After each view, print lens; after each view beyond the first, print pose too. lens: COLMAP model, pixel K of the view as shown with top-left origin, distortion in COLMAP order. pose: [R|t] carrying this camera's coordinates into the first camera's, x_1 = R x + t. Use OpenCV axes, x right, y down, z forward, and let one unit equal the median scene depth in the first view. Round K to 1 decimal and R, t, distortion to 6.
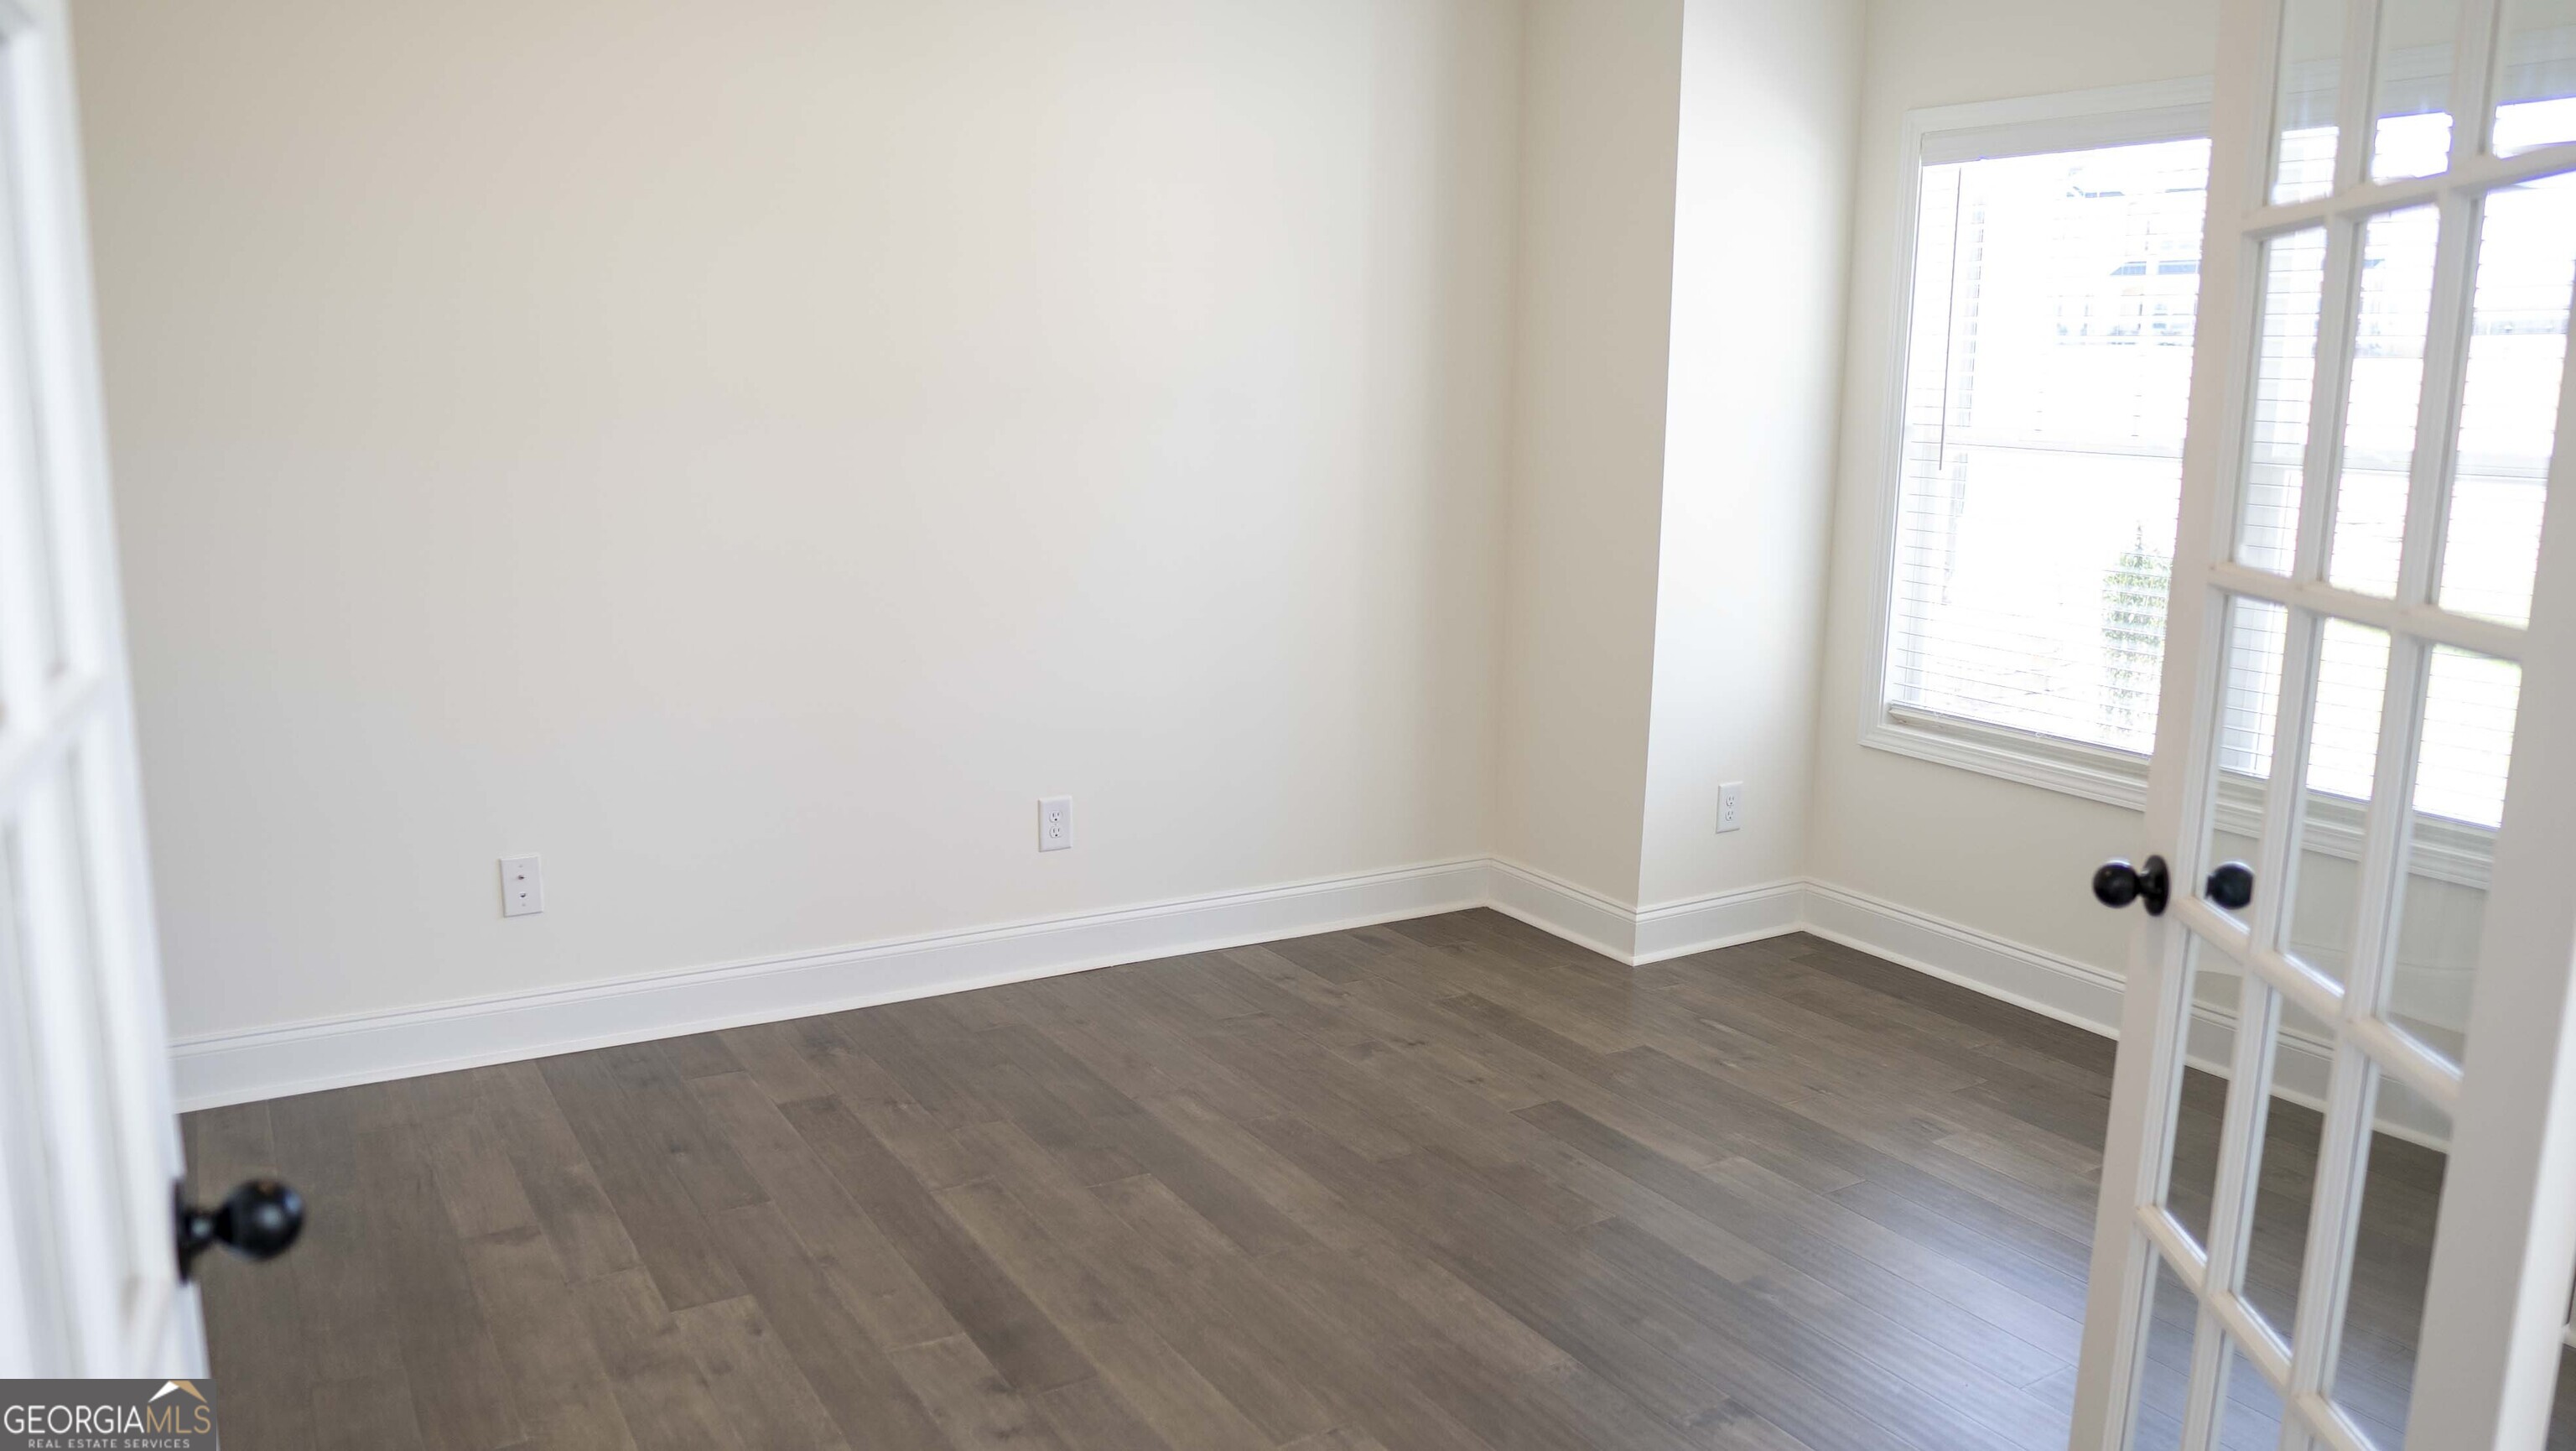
lens RADIAL K [[1785.6, 0, 1288.5], [0, 1785.6, 719.2], [0, 0, 1]] dist [-0.085664, 0.051368]
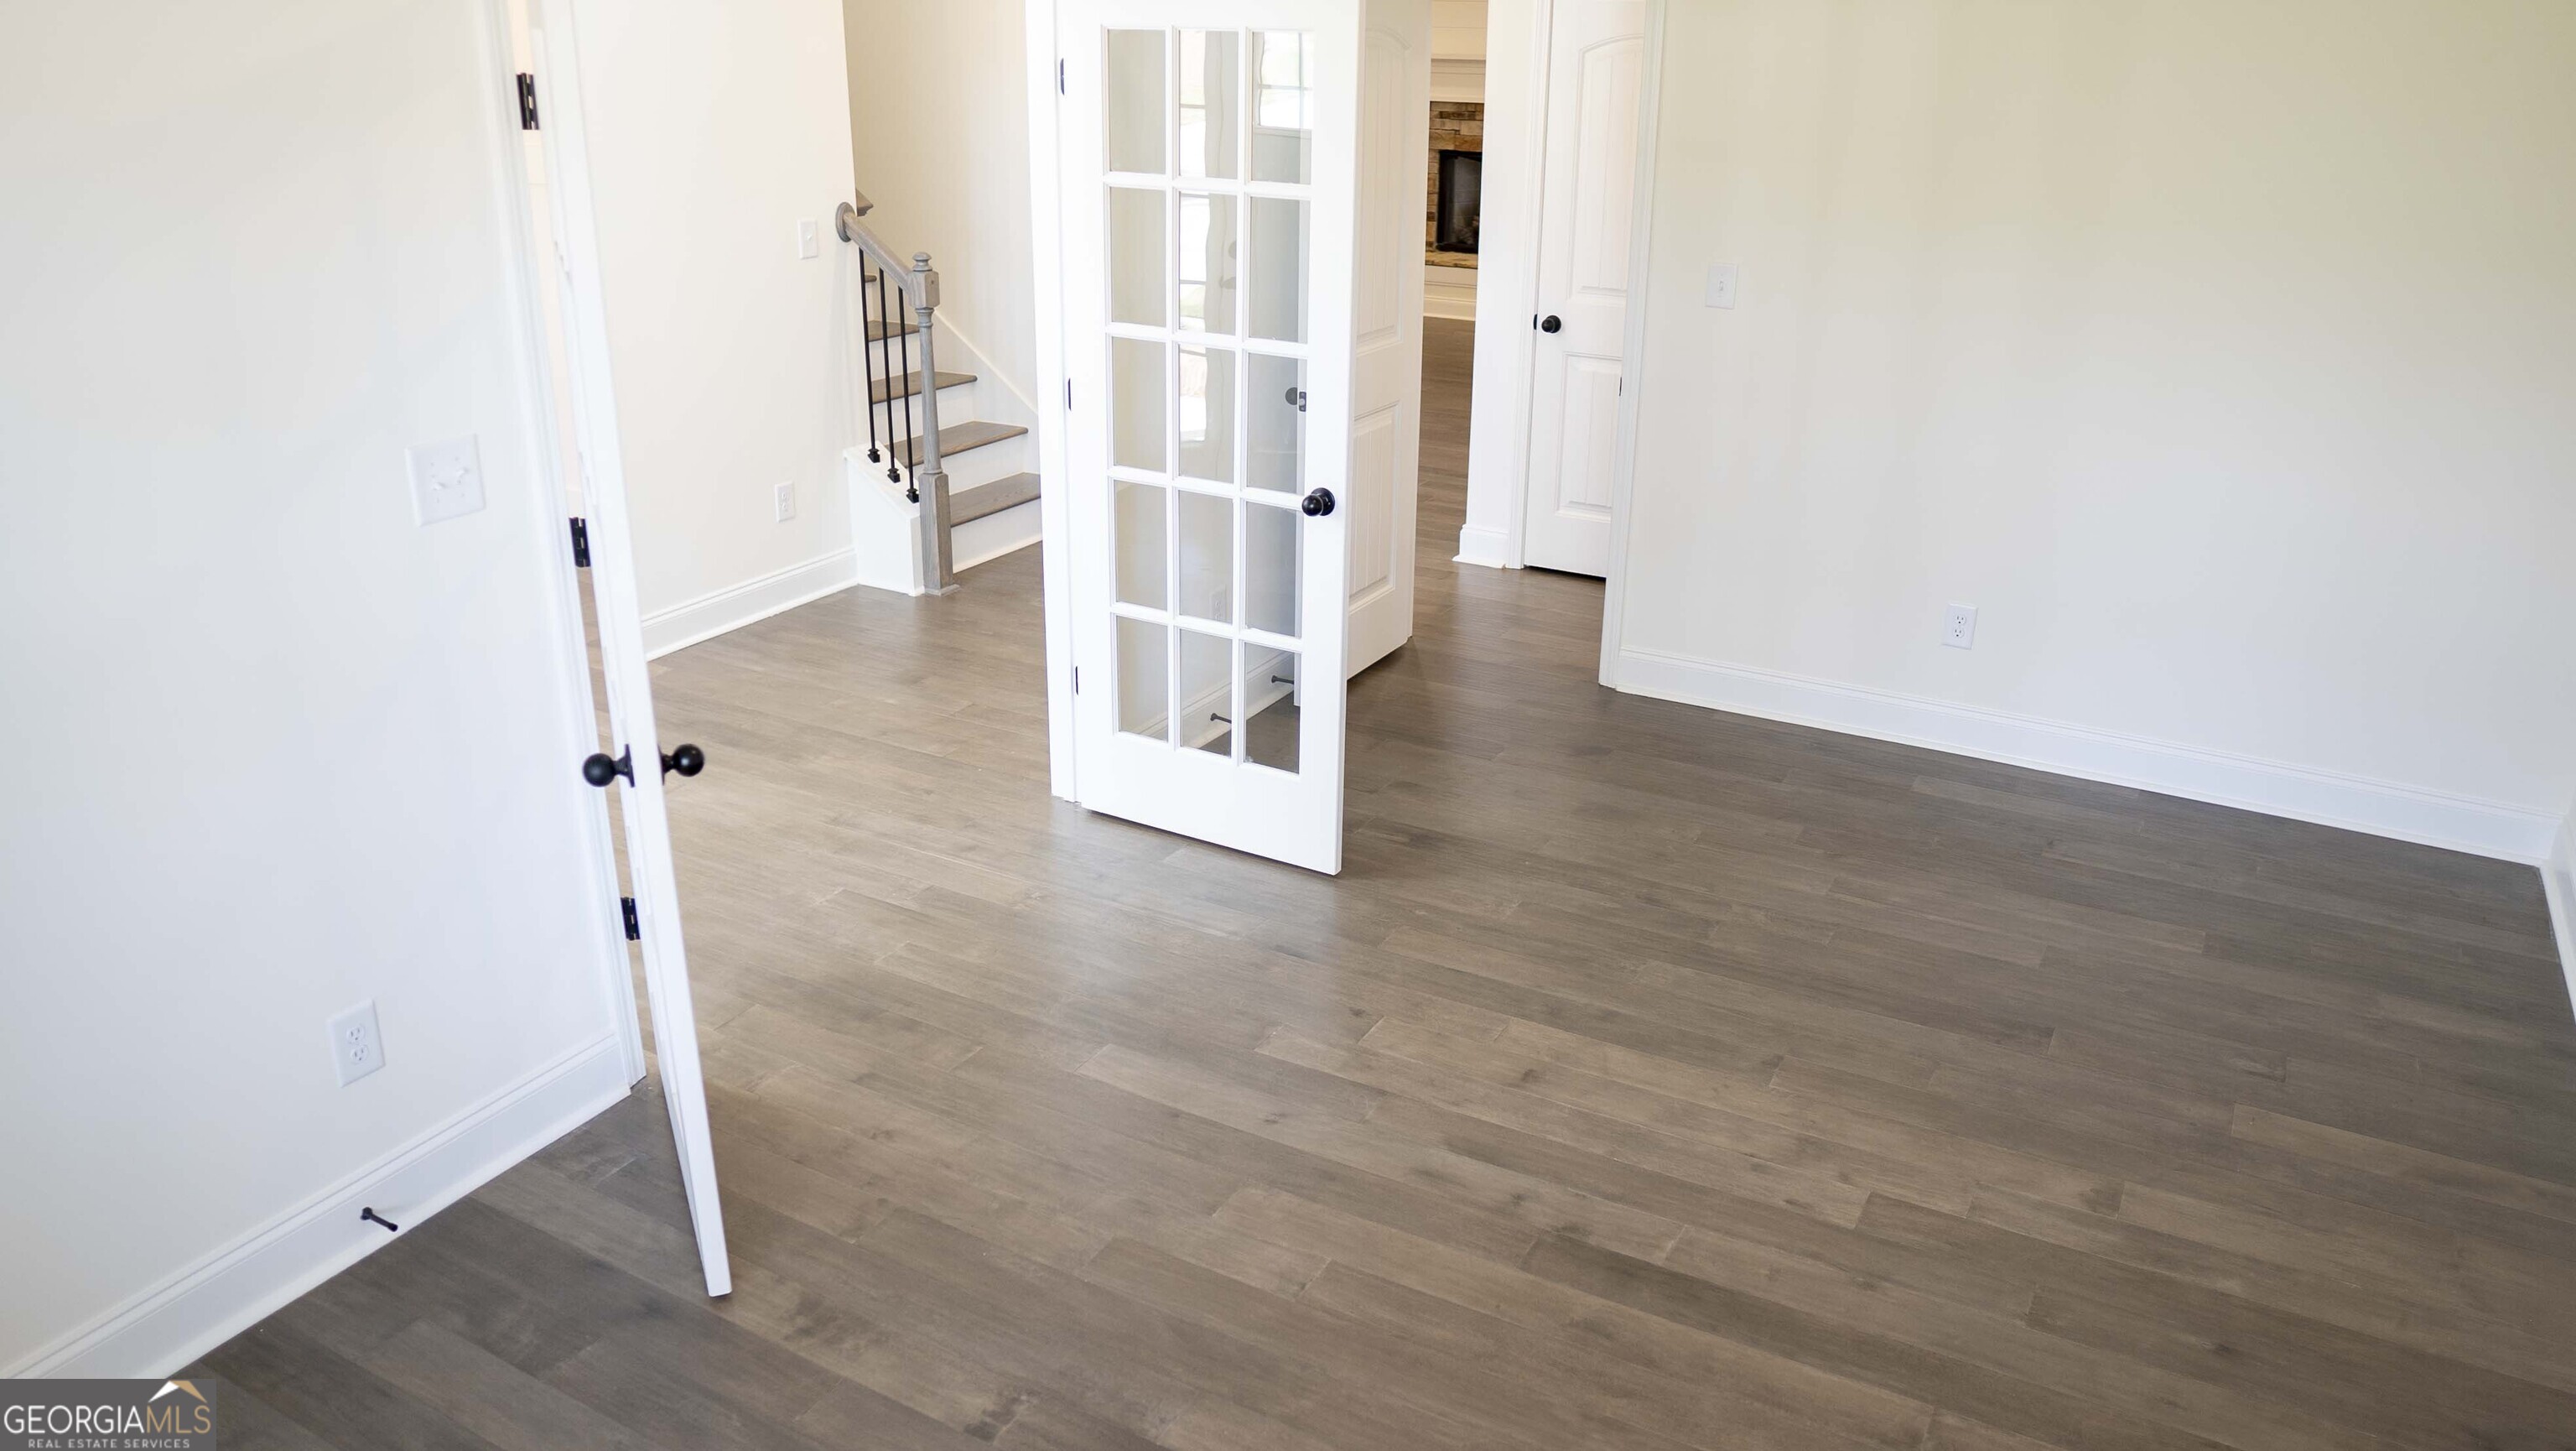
lens RADIAL K [[1785.6, 0, 1285.8], [0, 1785.6, 719.0], [0, 0, 1]] dist [-0.085664, 0.051368]
pose [[-0.876337, 0.148701, -0.458173, 0.489377], [-0.114420, 0.859677, 0.497859, -0.481270], [0.467913, 0.488716, -0.736352, 1.571441]]
